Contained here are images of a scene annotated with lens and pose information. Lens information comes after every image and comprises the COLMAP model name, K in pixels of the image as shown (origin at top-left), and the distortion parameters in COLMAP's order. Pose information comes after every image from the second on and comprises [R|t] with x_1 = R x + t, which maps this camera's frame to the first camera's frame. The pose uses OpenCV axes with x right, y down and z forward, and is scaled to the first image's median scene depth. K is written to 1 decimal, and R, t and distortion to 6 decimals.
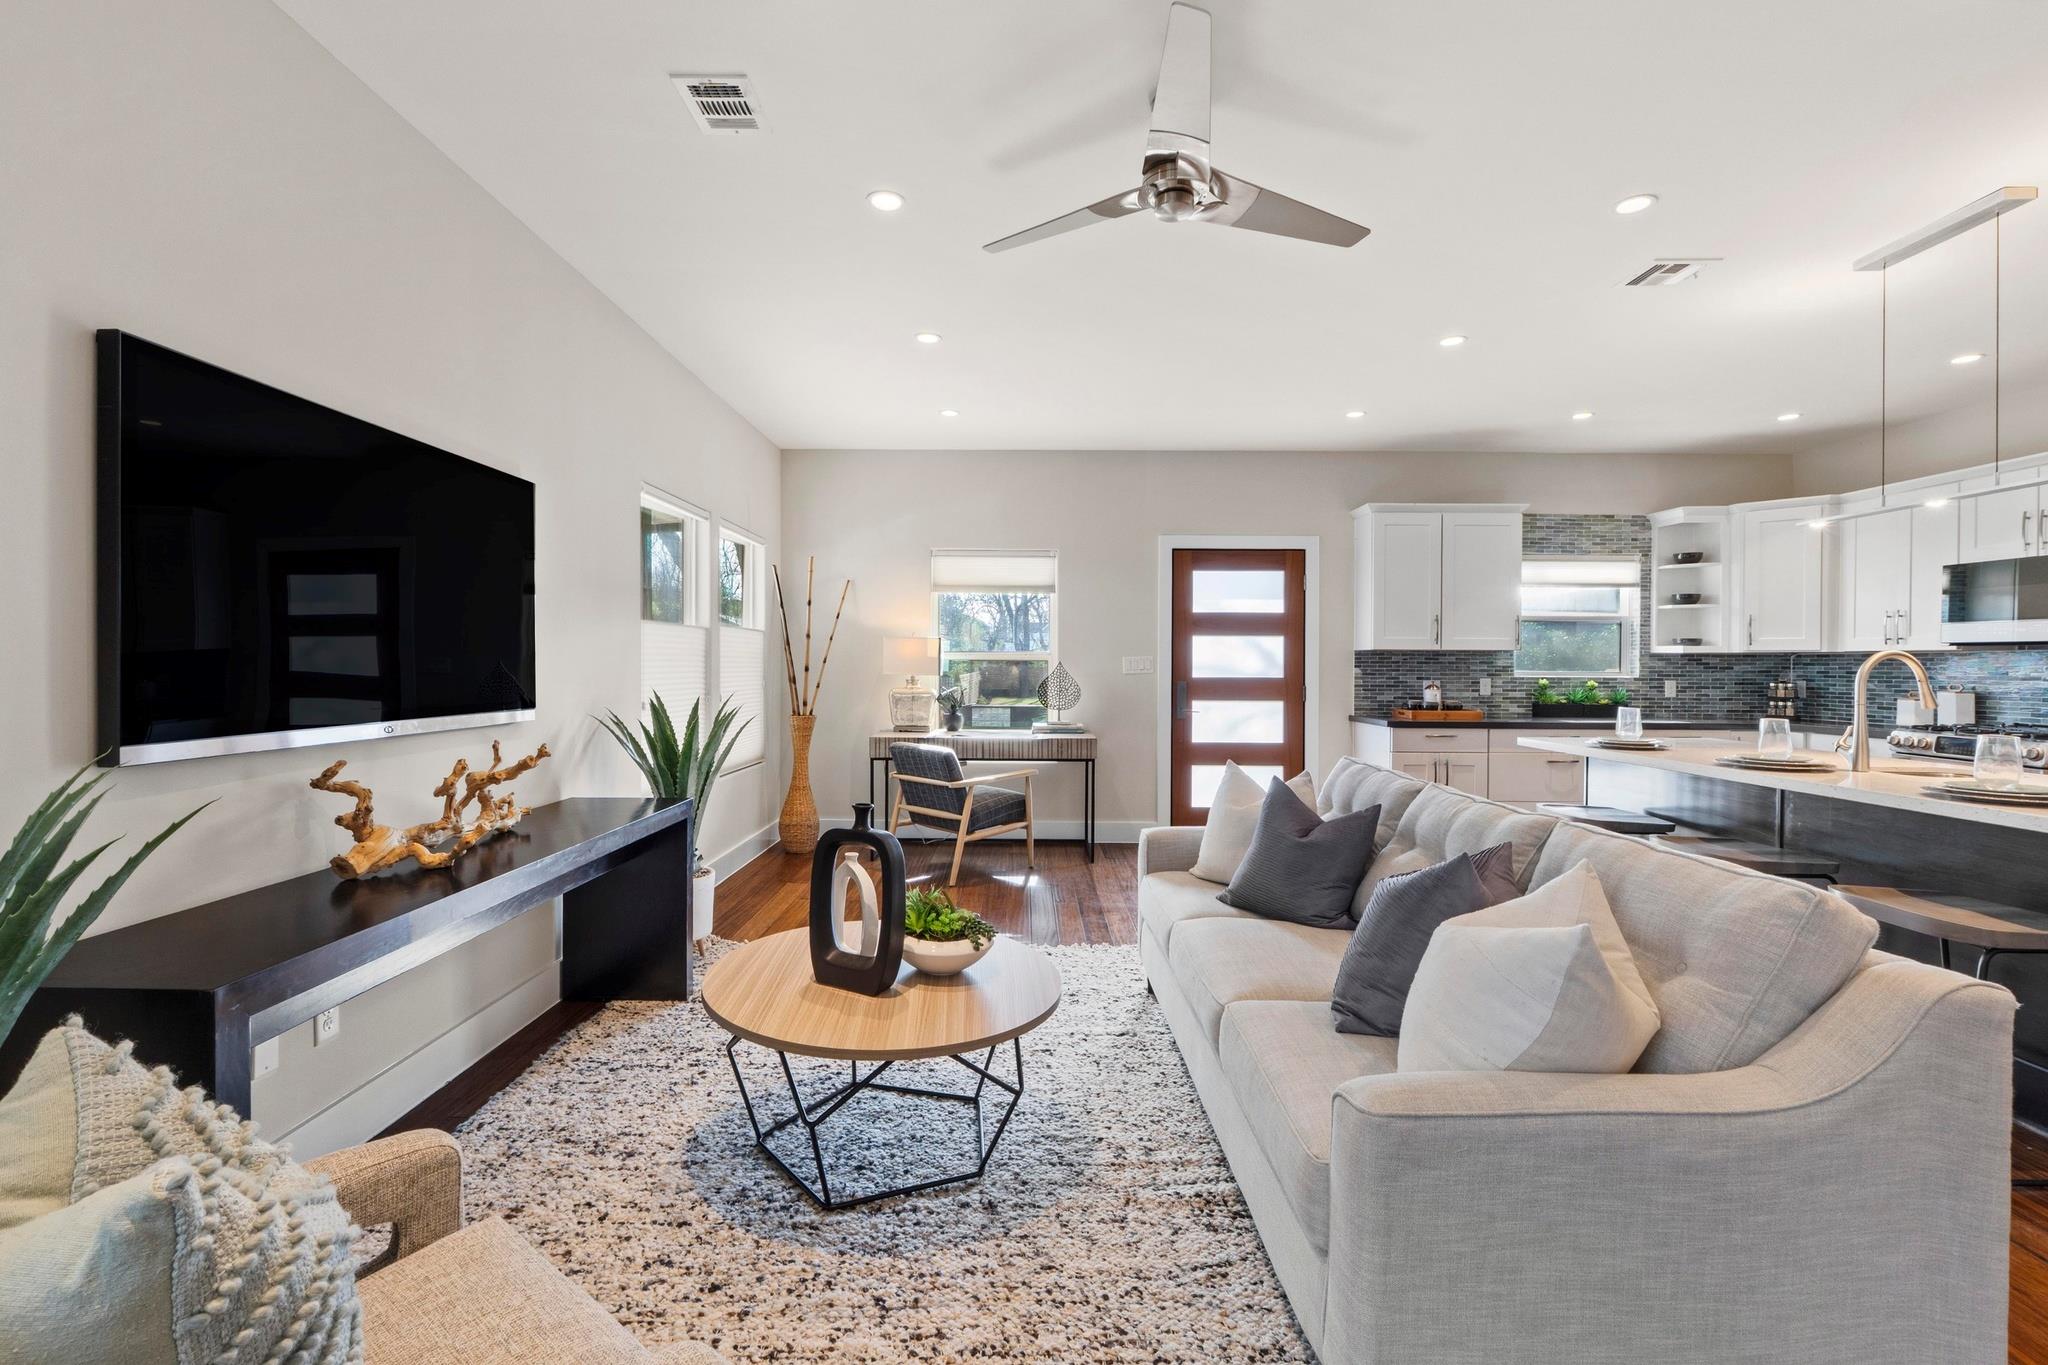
lens RADIAL K [[892.4, 0, 1013.8], [0, 892.4, 667.7], [0, 0, 1]] dist [-0.006977, -0.000280]
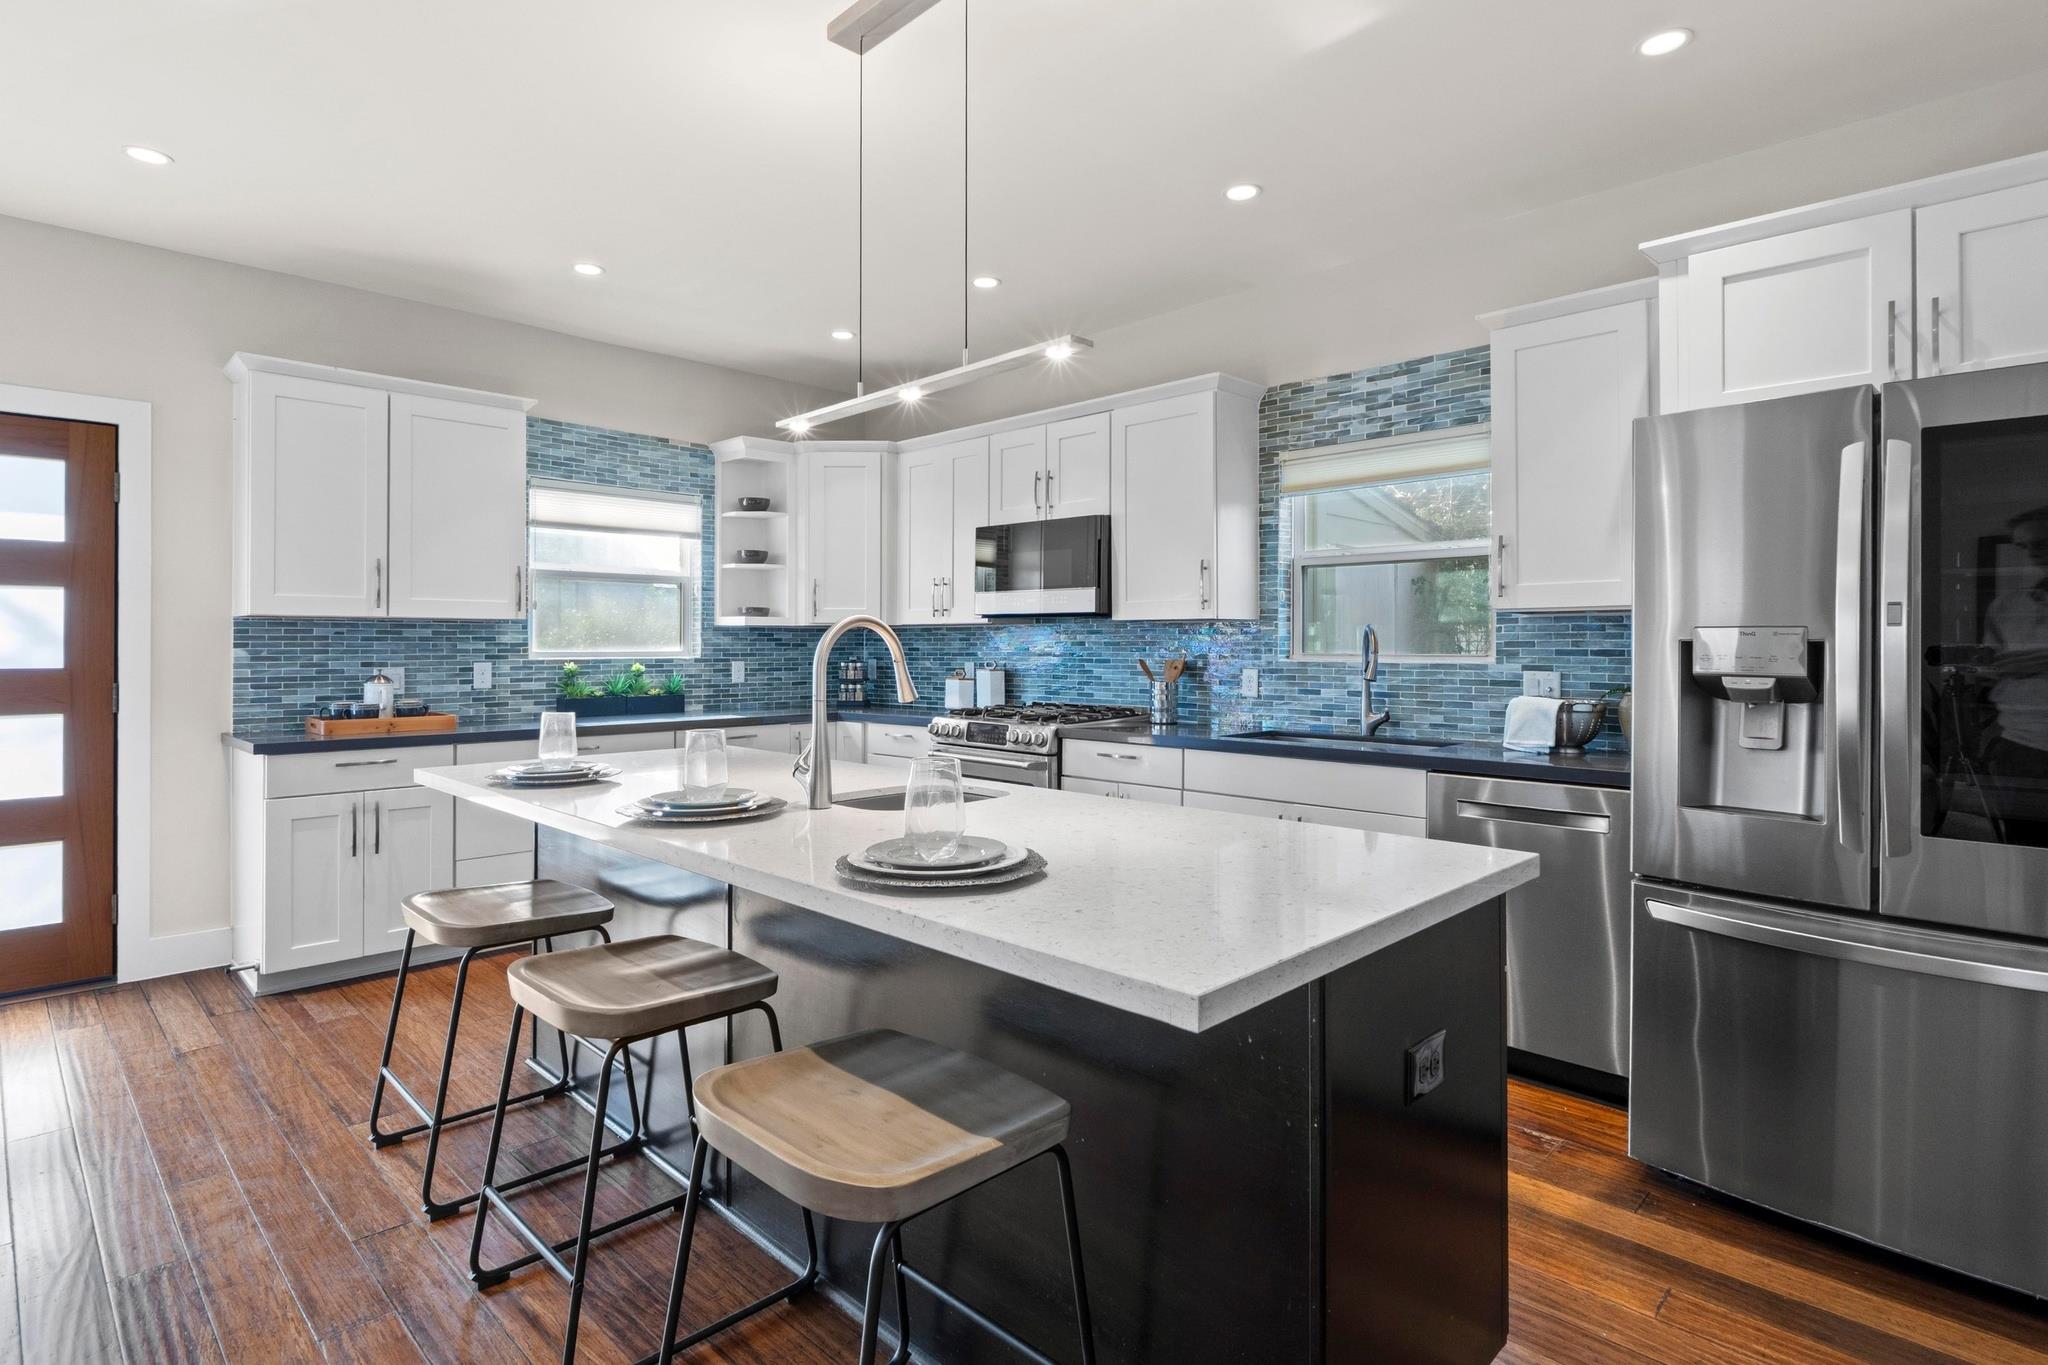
lens RADIAL K [[1036.9, 0, 1023.8], [0, 1036.9, 638.8], [0, 0, 1]] dist [-0.000463, -0.000544]
pose [[0.694546, -0.001149, 0.719447, 0.266070], [0.006720, 0.999965, -0.004890, 0.000916], [-0.719417, 0.008231, 0.694530, 0.194595]]
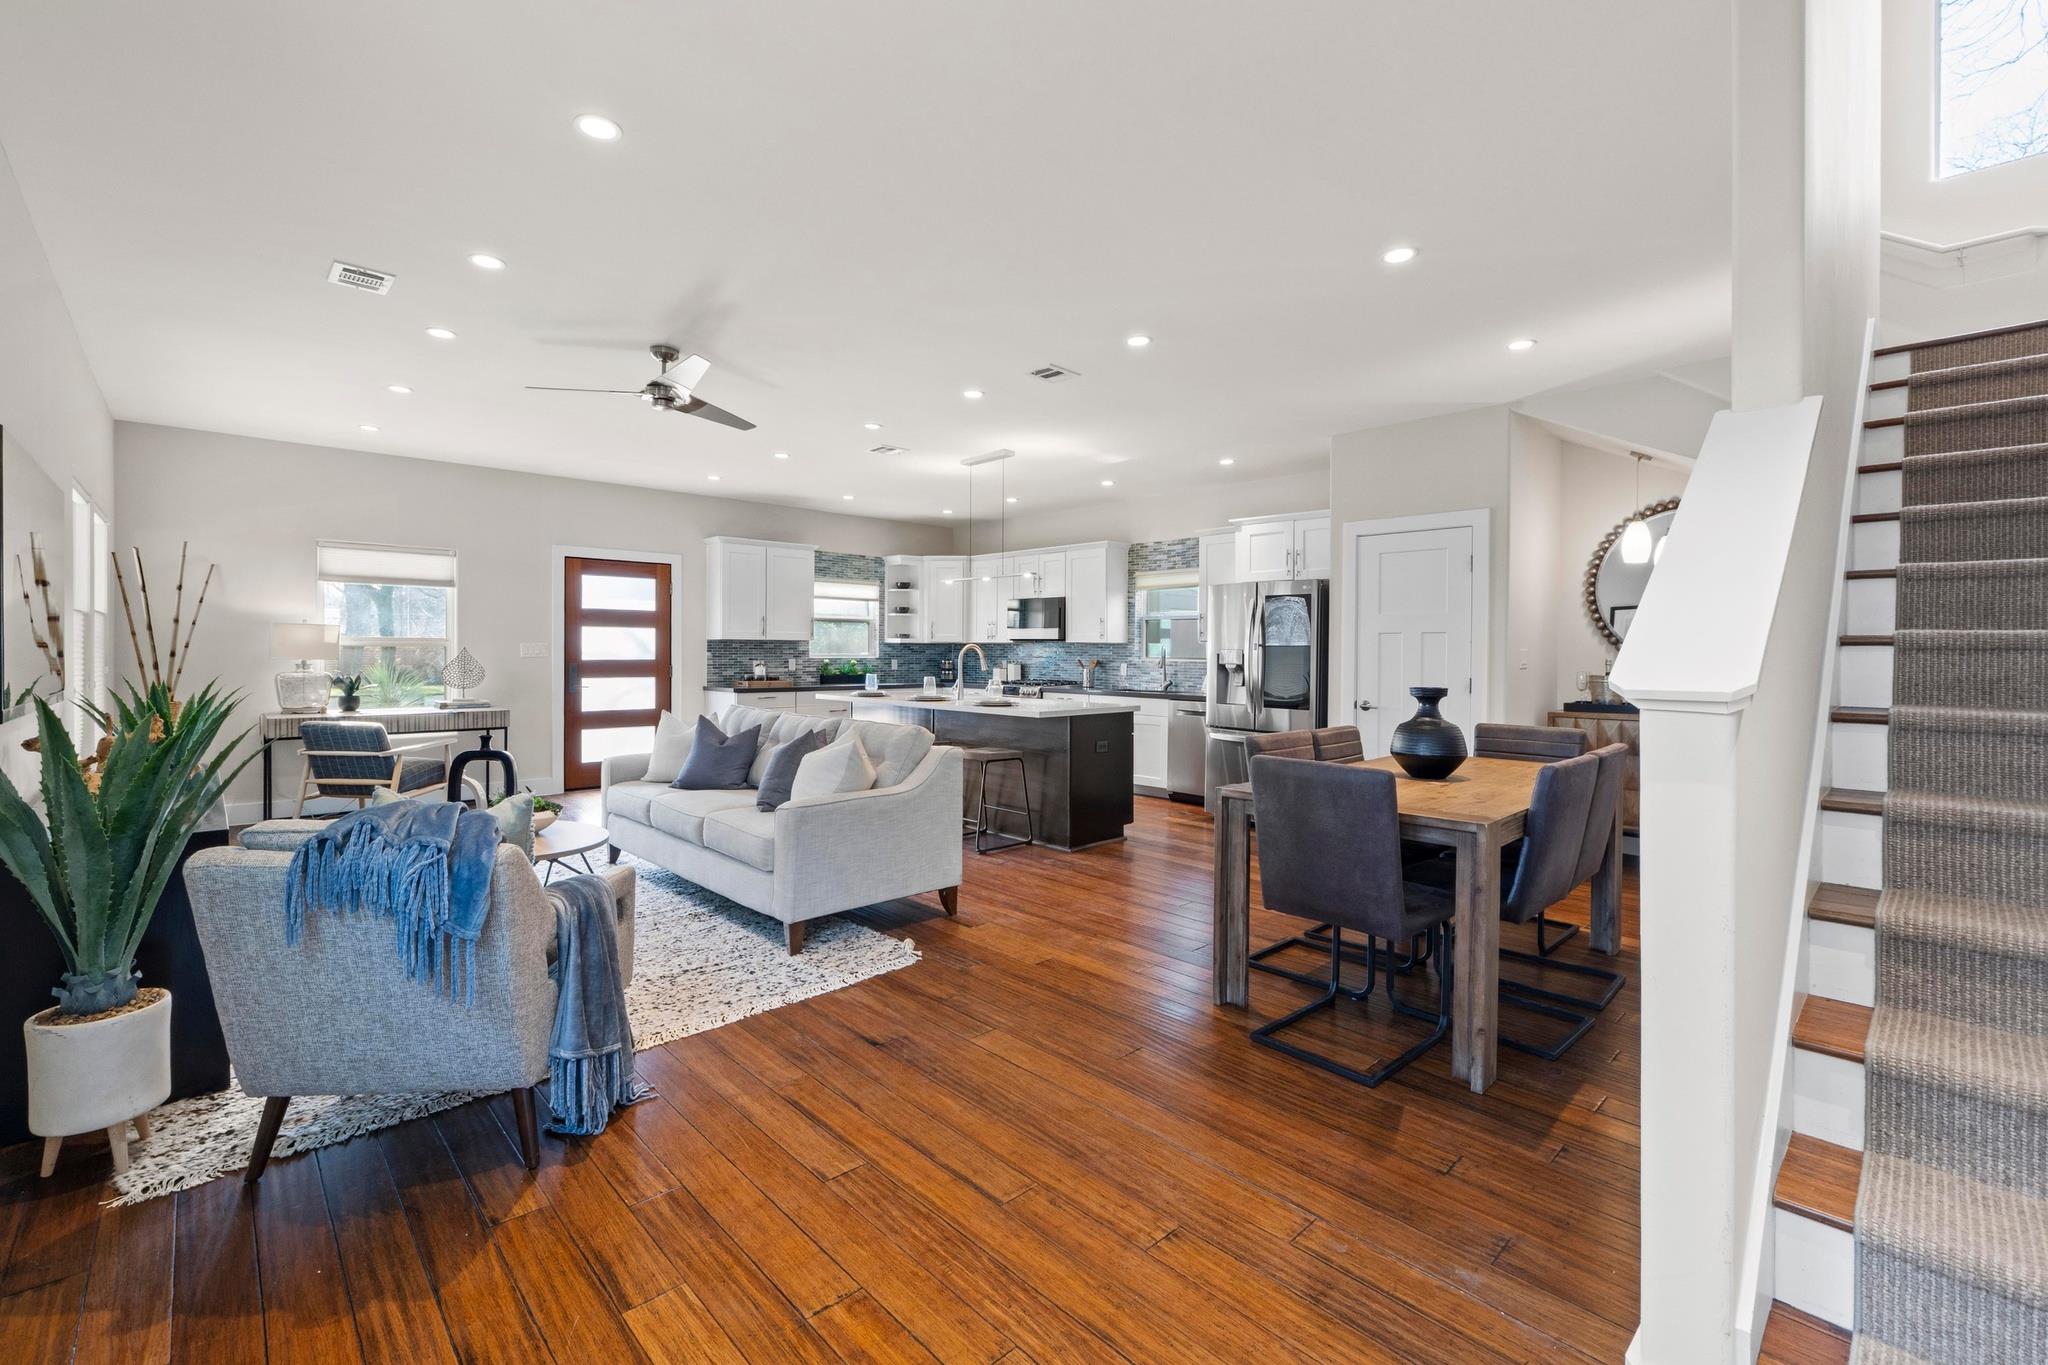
lens RADIAL K [[874.2, 0, 1021.2], [0, 874.2, 659.3], [0, 0, 1]] dist [-0.007565, 0.000232]
pose [[0.719382, -0.007244, 0.694577, -0.216299], [0.000274, 0.999948, 0.010145, -0.002238], [-0.694614, -0.007108, 0.719347, -0.327095]]
